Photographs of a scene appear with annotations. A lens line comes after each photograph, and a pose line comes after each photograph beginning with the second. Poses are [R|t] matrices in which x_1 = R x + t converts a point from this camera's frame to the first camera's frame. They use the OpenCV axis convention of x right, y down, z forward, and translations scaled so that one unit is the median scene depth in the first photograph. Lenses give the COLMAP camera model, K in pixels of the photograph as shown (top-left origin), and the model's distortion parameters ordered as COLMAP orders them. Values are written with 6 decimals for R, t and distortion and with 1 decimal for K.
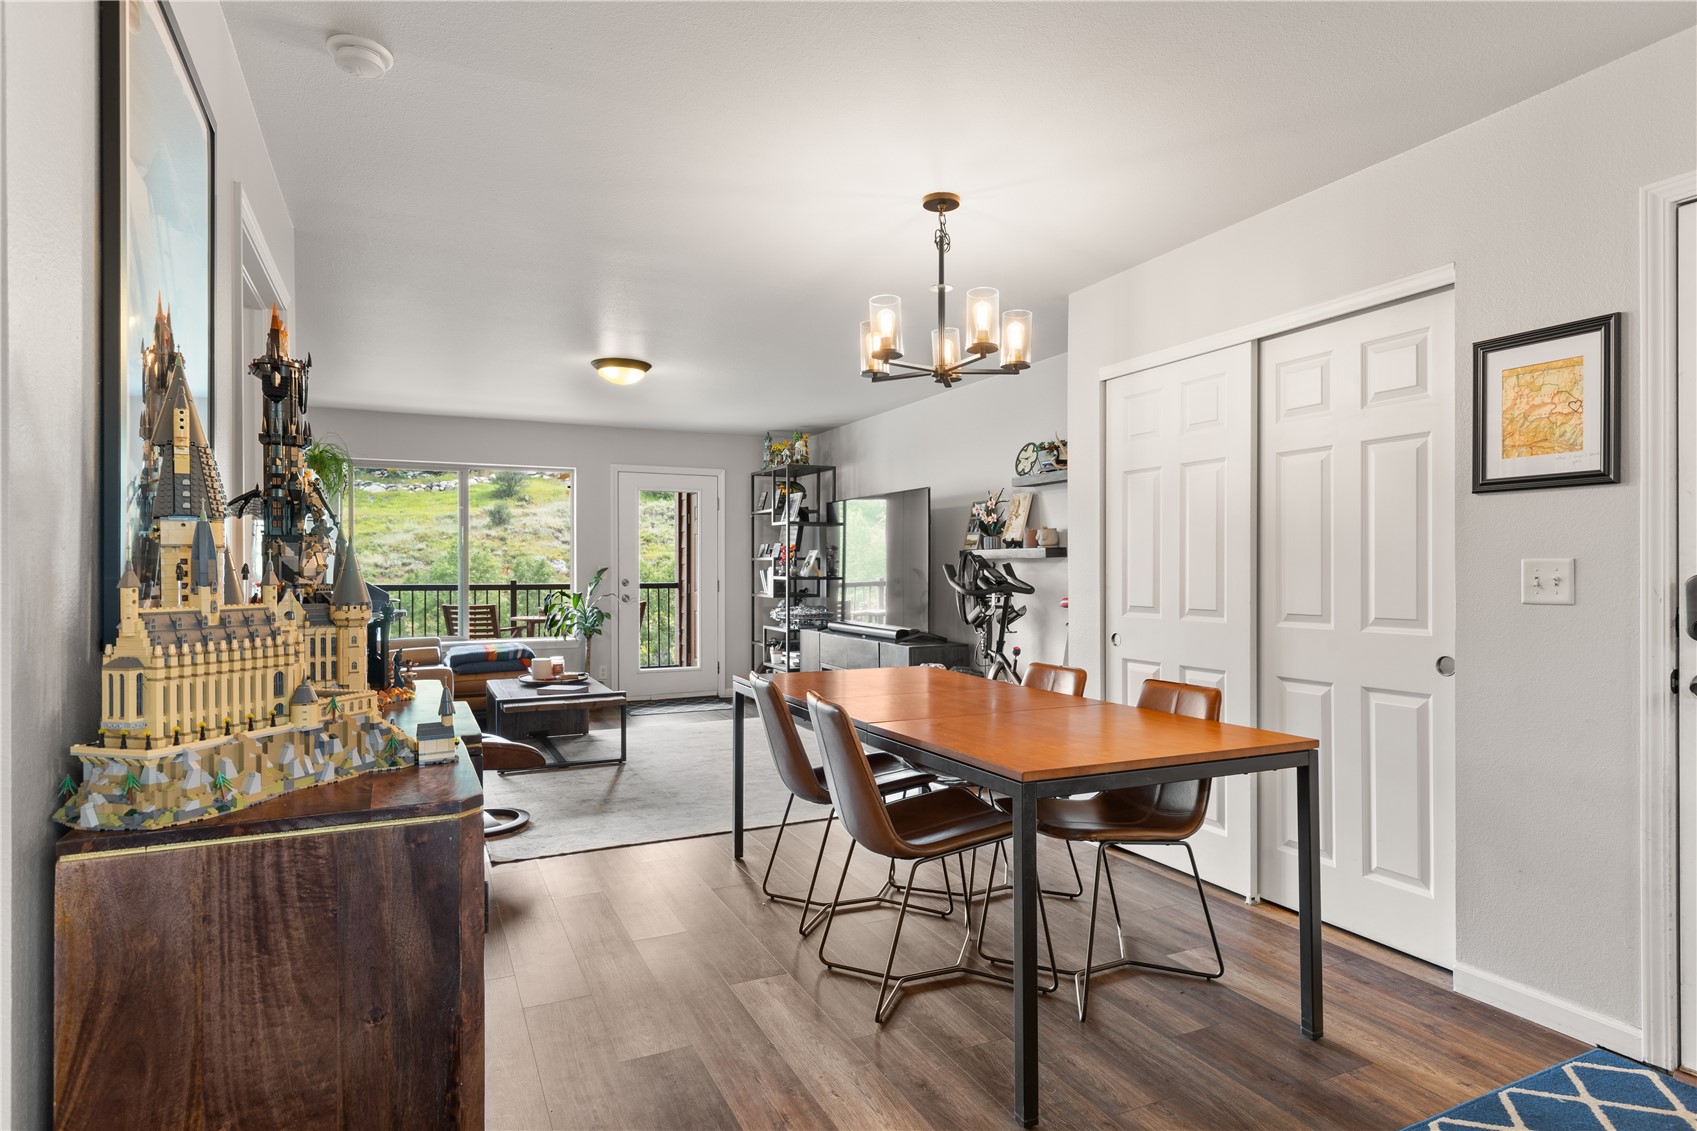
lens RADIAL K [[929.0, 0, 851.3], [0, 929.0, 574.5], [0, 0, 1]] dist [0.003280, 0.000193]
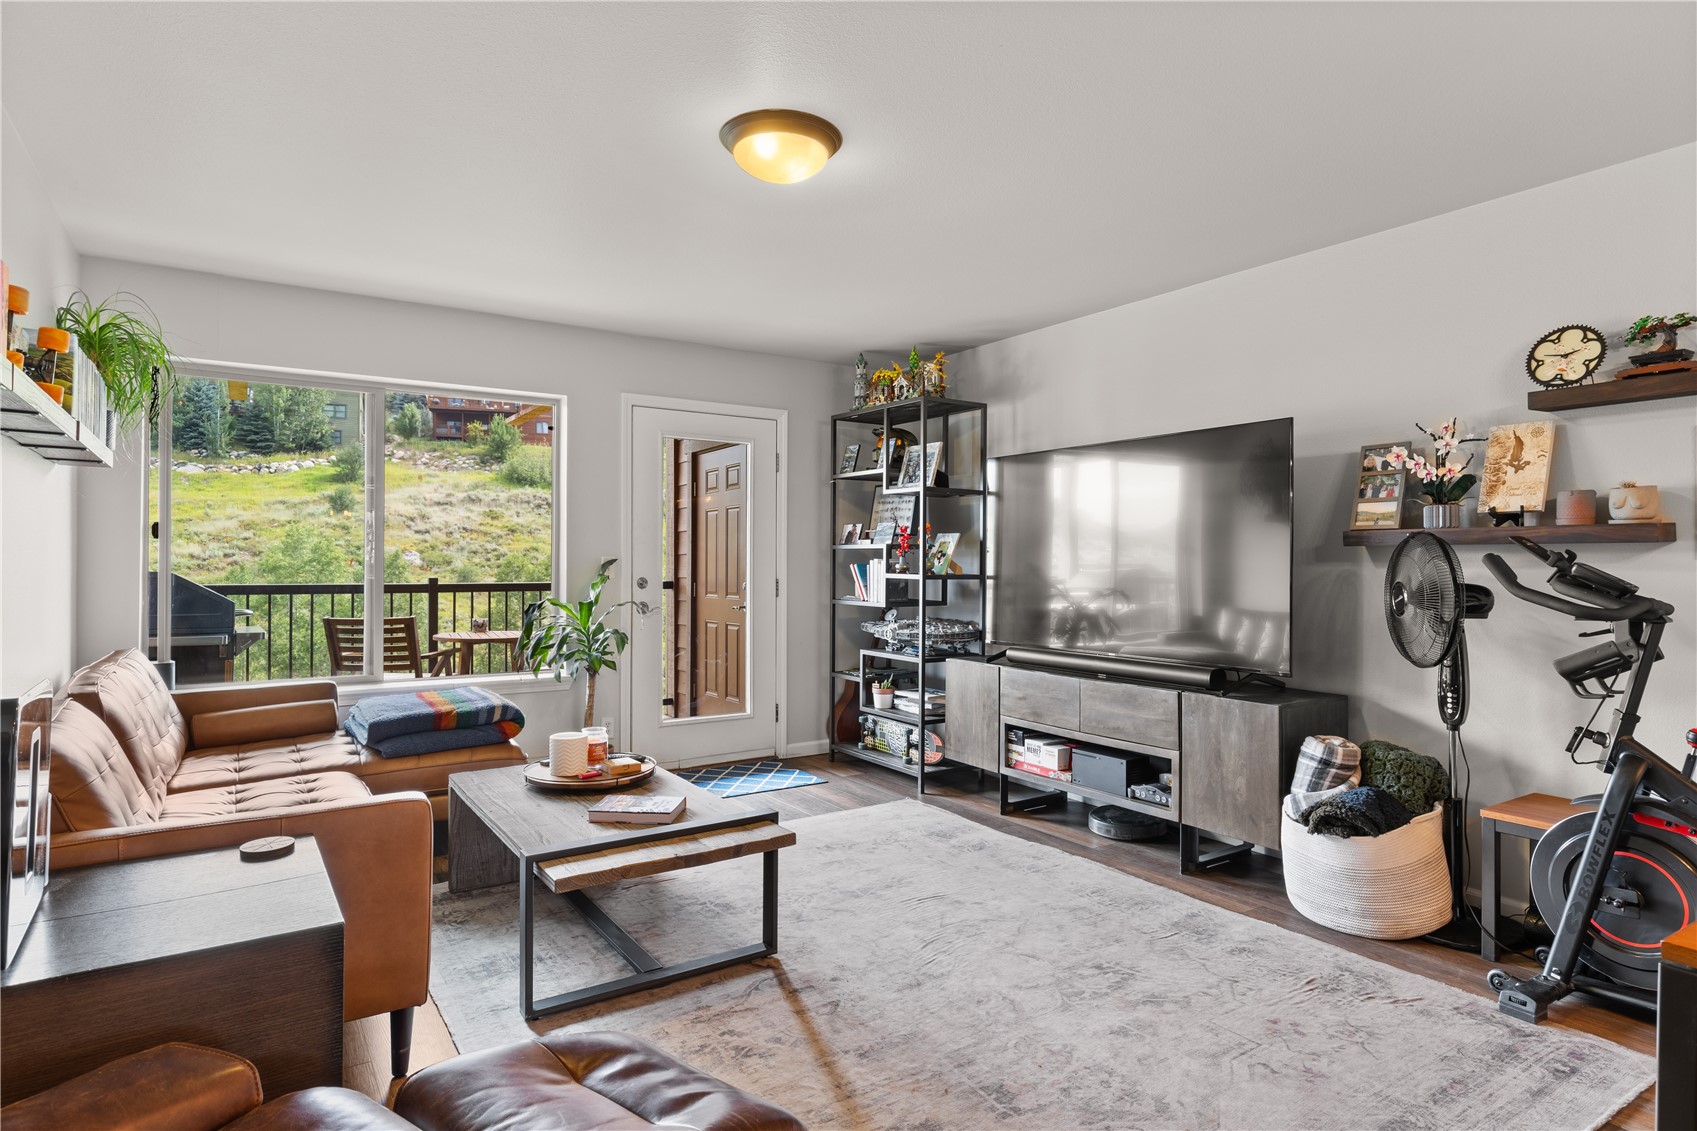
lens RADIAL K [[940.5, 0, 848.5], [0, 940.5, 565.5], [0, 0, 1]] dist [0.000234, -0.000457]
pose [[0.990470, 0.004149, 0.137664, -0.185519], [-0.003693, 0.999987, -0.003573, -0.001190], [-0.137677, 0.003030, 0.990473, 0.340053]]
